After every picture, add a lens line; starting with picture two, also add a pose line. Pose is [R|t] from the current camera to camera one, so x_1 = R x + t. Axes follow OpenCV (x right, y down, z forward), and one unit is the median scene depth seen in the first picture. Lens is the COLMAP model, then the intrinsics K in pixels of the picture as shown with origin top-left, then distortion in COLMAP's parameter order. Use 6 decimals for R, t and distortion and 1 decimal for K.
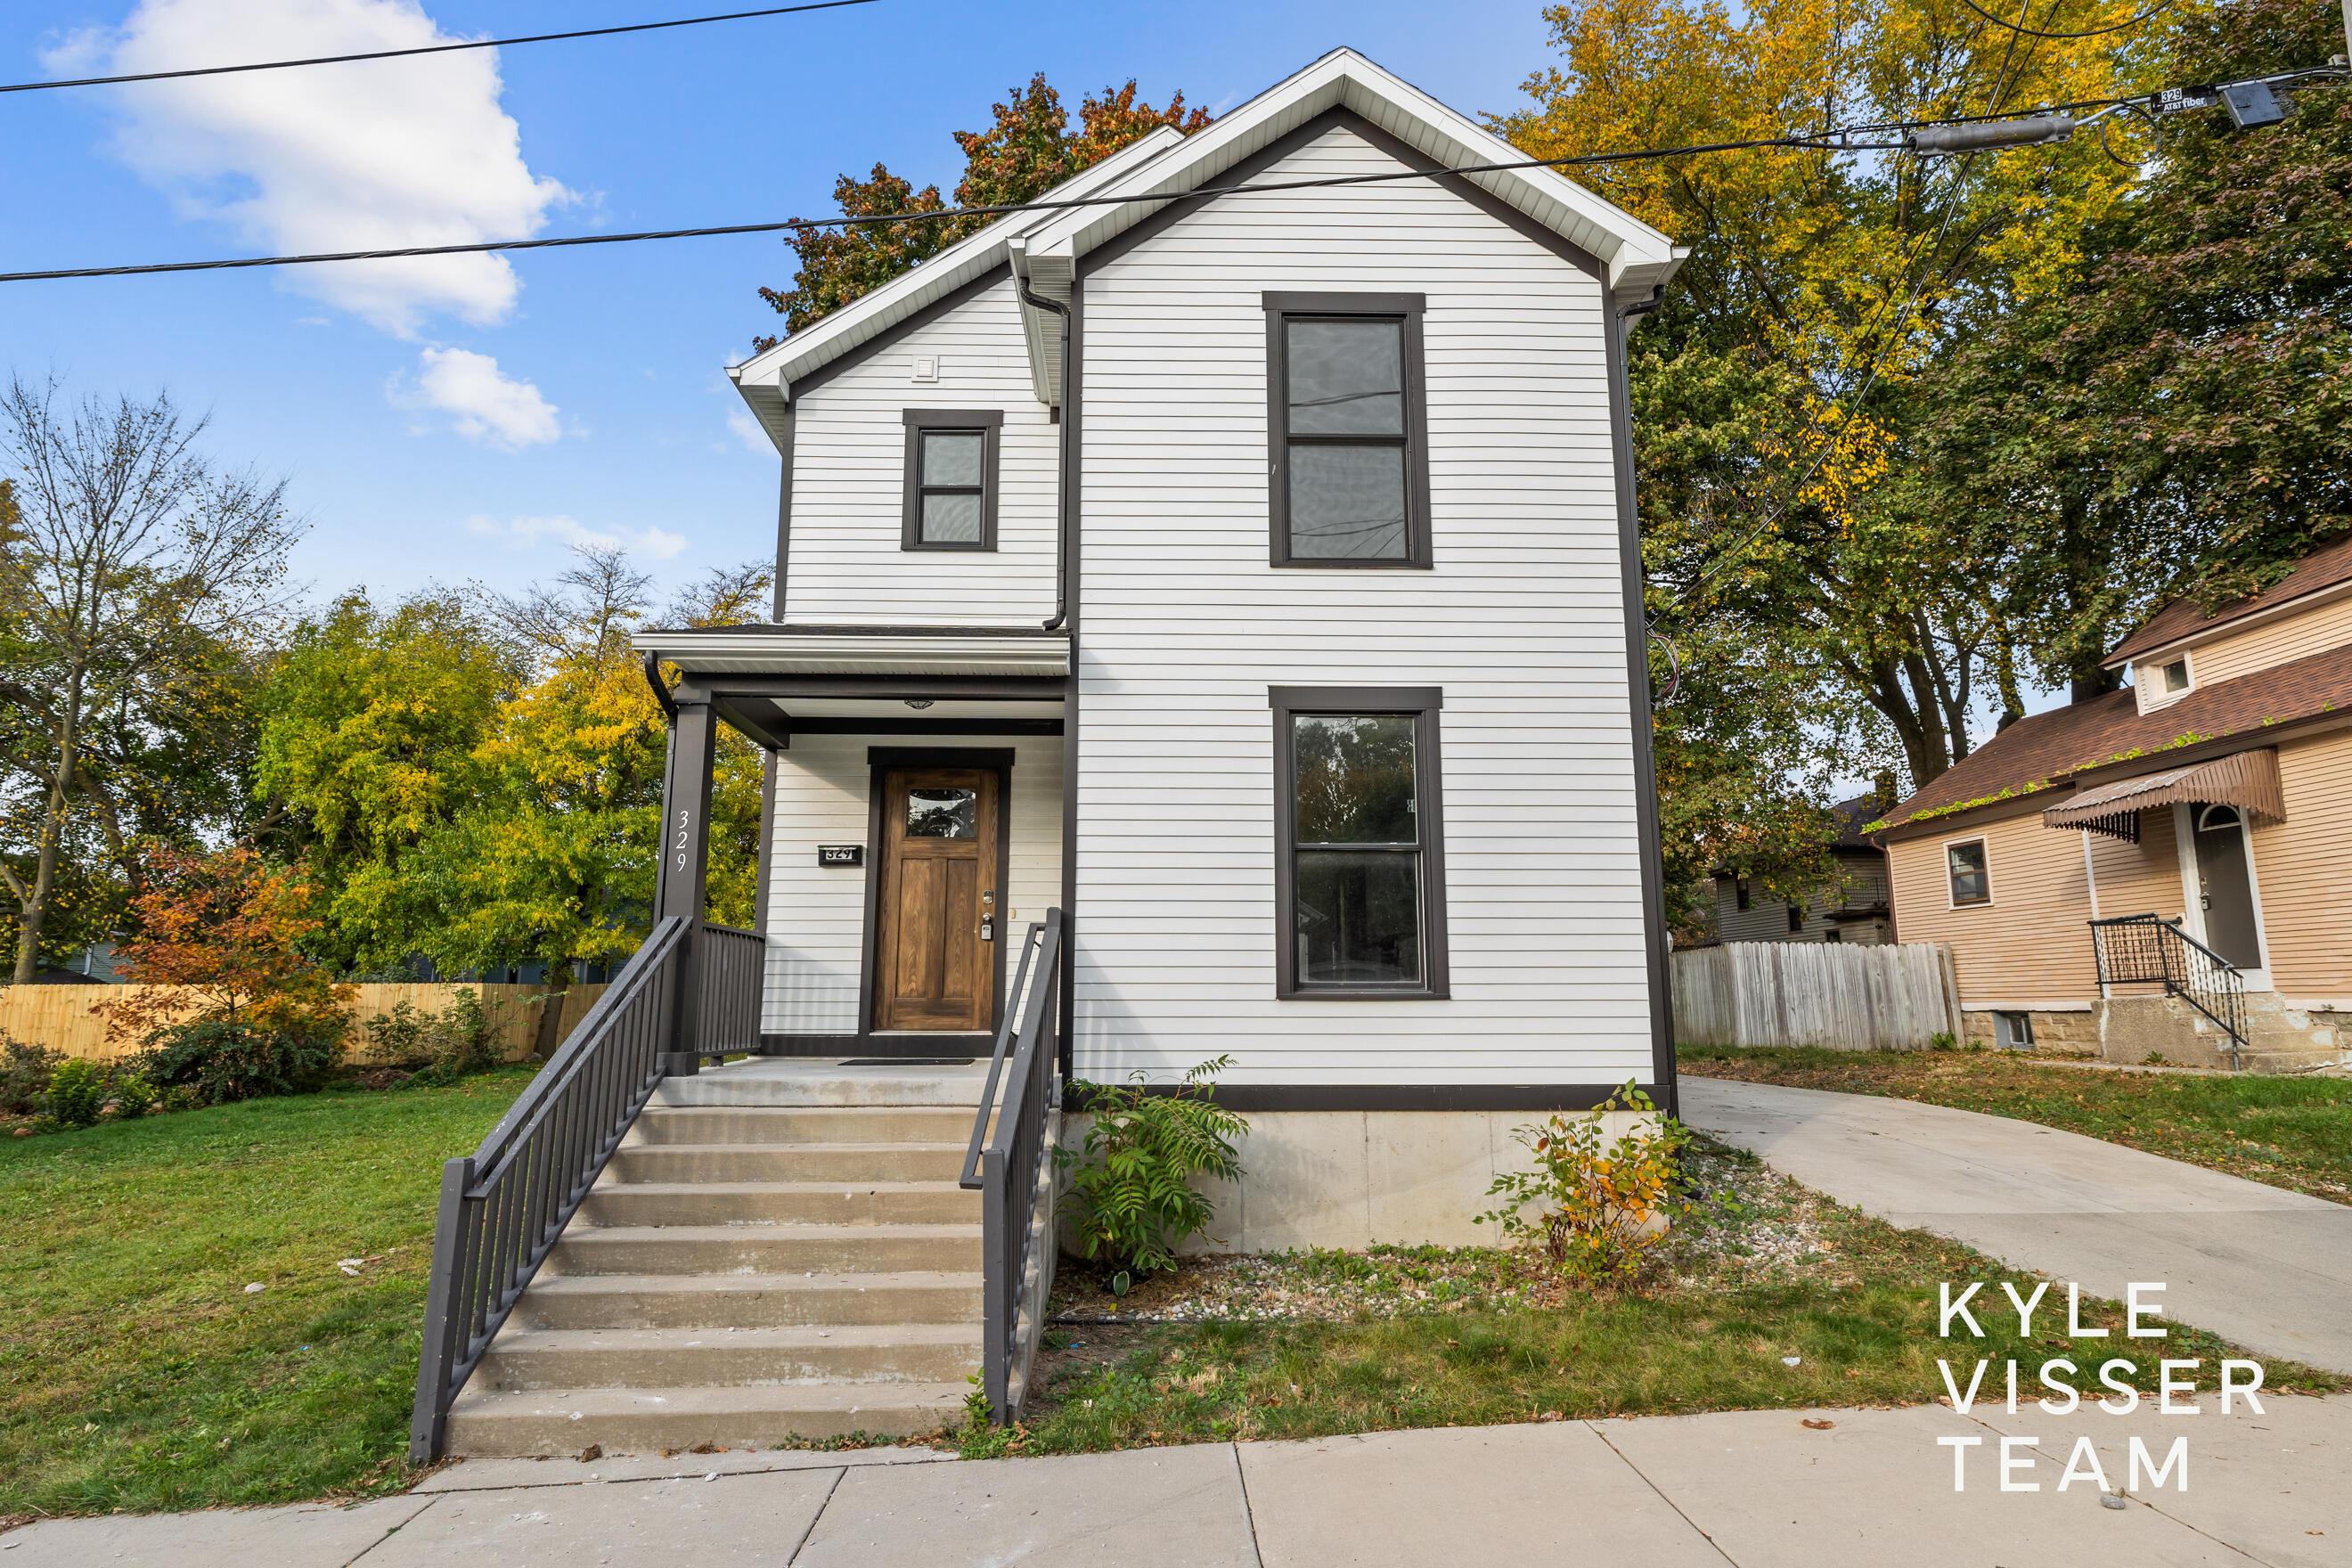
lens RADIAL K [[1256.2, 0, 1176.0], [0, 1256.2, 784.0], [0, 0, 1]] dist [0.001303, -0.000441]
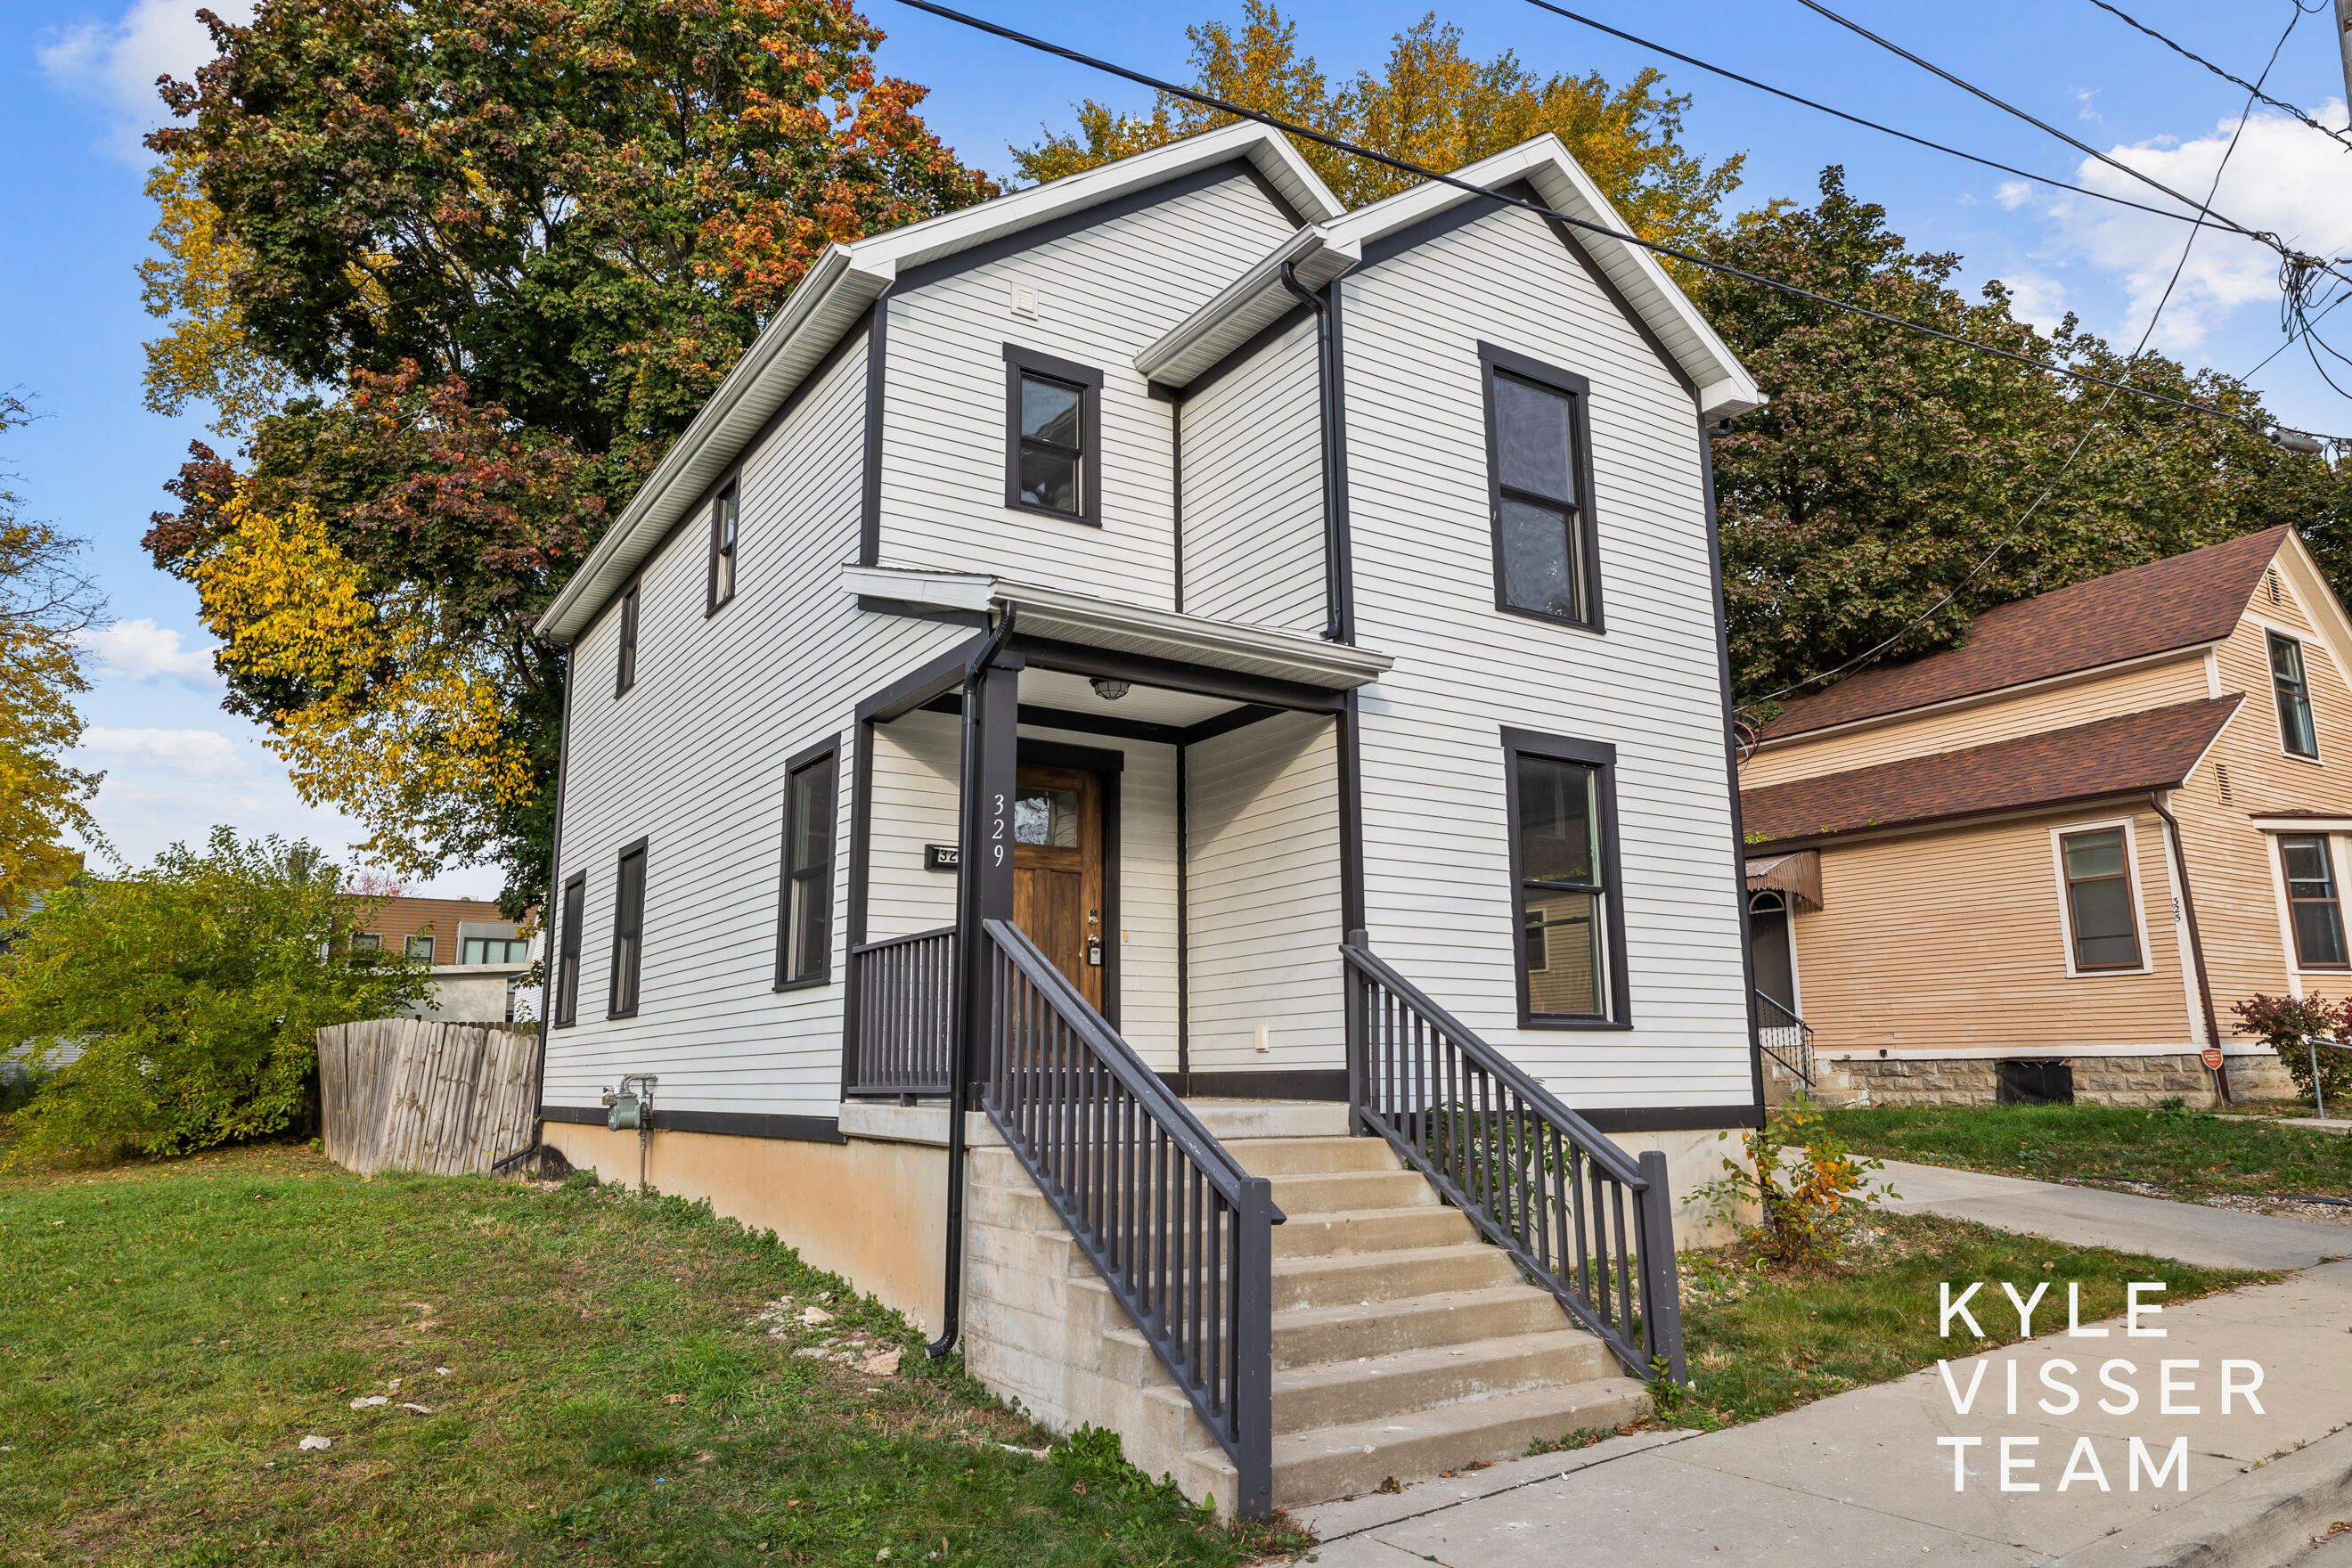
lens RADIAL K [[1499.2, 0, 1176.0], [0, 1499.2, 784.0], [0, 0, 1]] dist [0.003716, 0.002226]
pose [[0.853241, 0.095549, 0.512688, -0.739573], [-0.083743, 0.995418, -0.046146, 0.046598], [-0.514749, -0.003560, 0.857334, 0.075701]]
